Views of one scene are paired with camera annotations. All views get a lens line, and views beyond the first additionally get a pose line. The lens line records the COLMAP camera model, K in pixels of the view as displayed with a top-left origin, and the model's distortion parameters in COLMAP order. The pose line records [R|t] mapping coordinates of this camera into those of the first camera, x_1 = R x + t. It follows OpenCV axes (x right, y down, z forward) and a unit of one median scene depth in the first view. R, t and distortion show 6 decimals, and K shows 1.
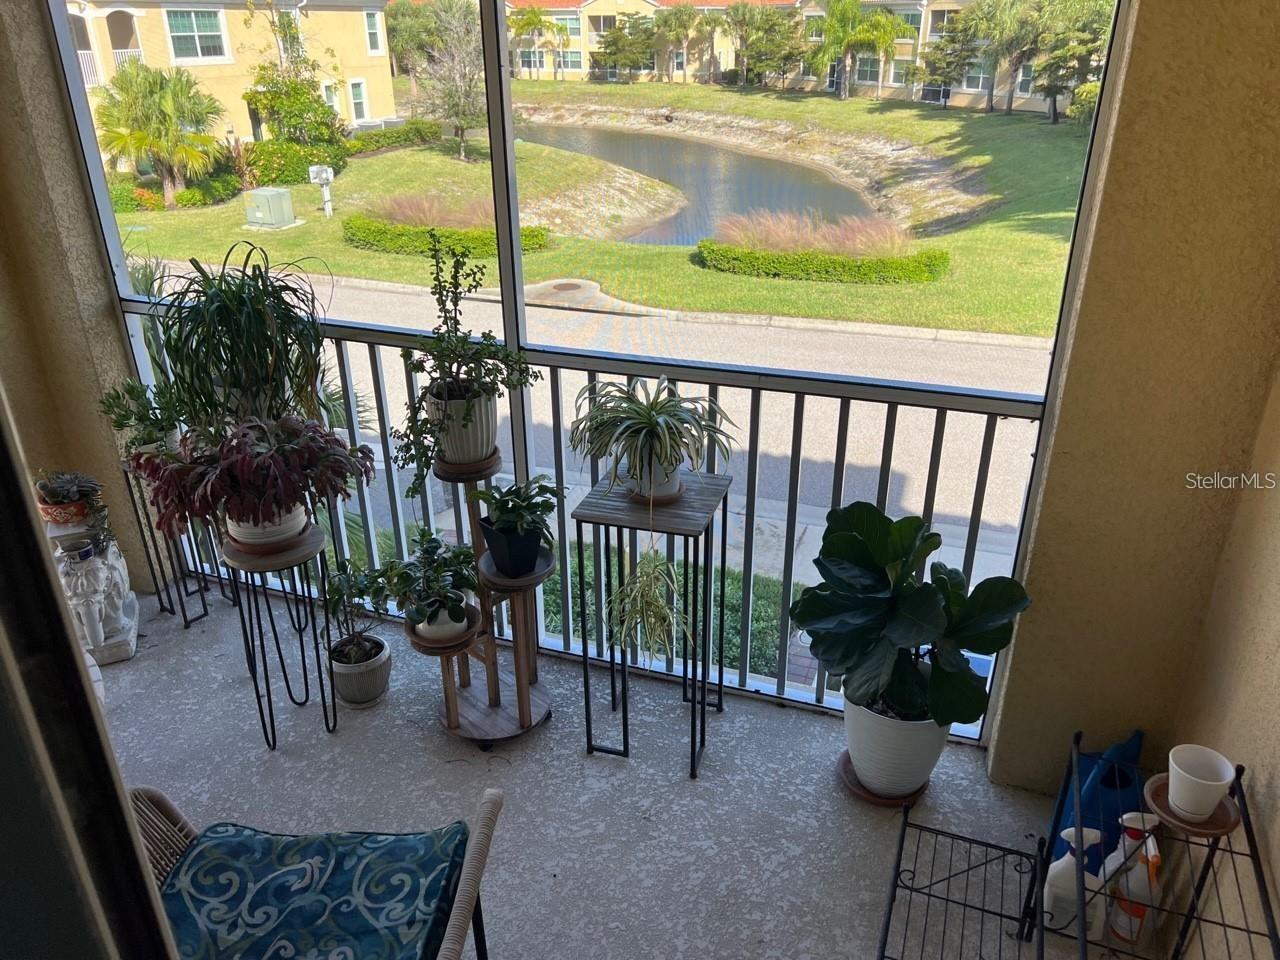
lens RADIAL K [[980.6, 0, 654.1], [0, 980.6, 491.0], [0, 0, 1]] dist [0.055319, -0.061158]
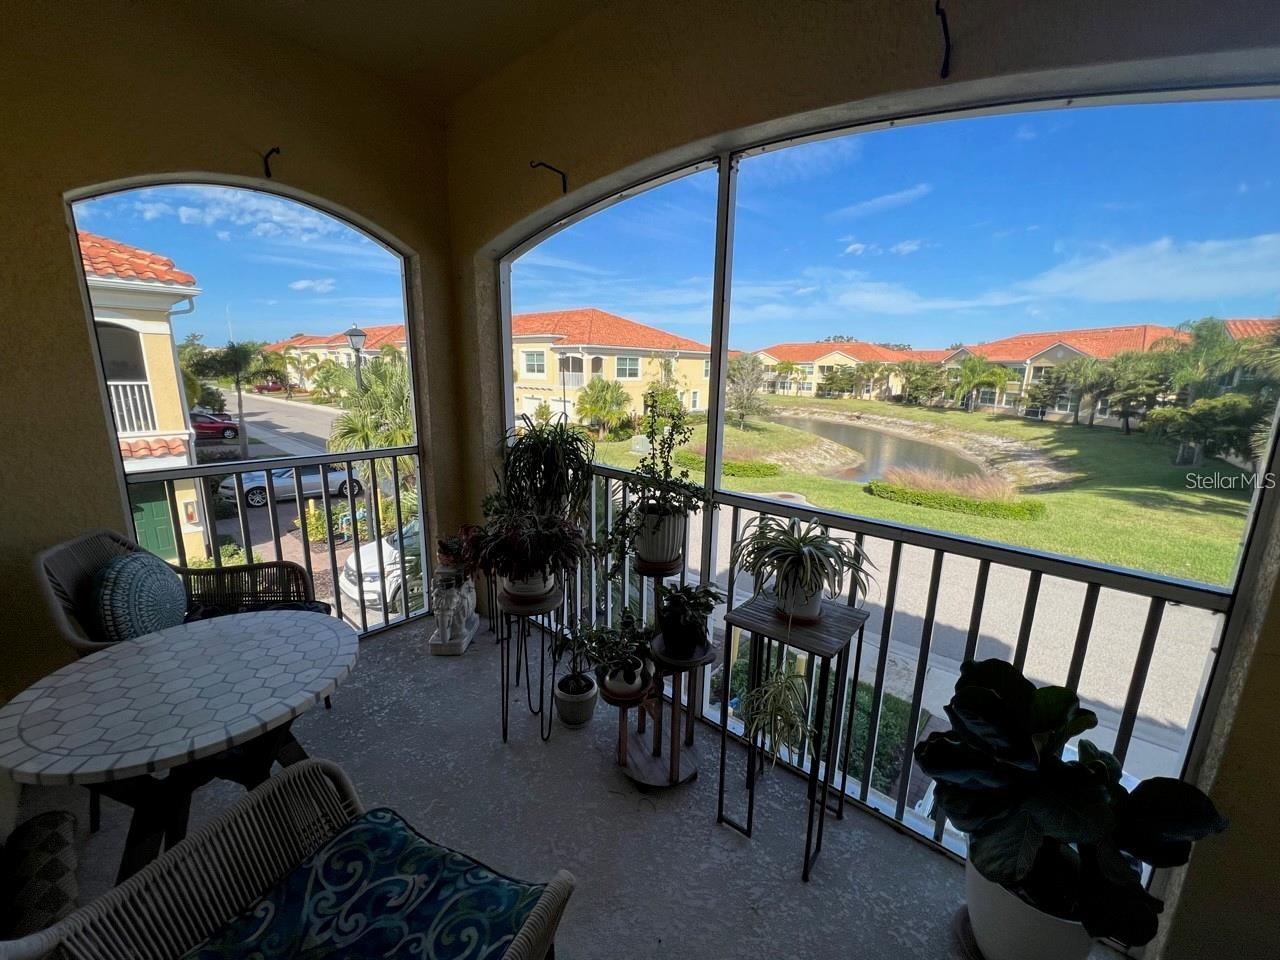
lens RADIAL K [[514.3, 0, 637.2], [0, 514.3, 480.0], [0, 0, 1]] dist [-0.003666, 0.000530]
pose [[0.922325, 0.100141, -0.373215, 0.032316], [-0.185724, 0.961845, -0.200899, 0.006927], [0.338857, 0.254609, 0.905732, 0.264642]]
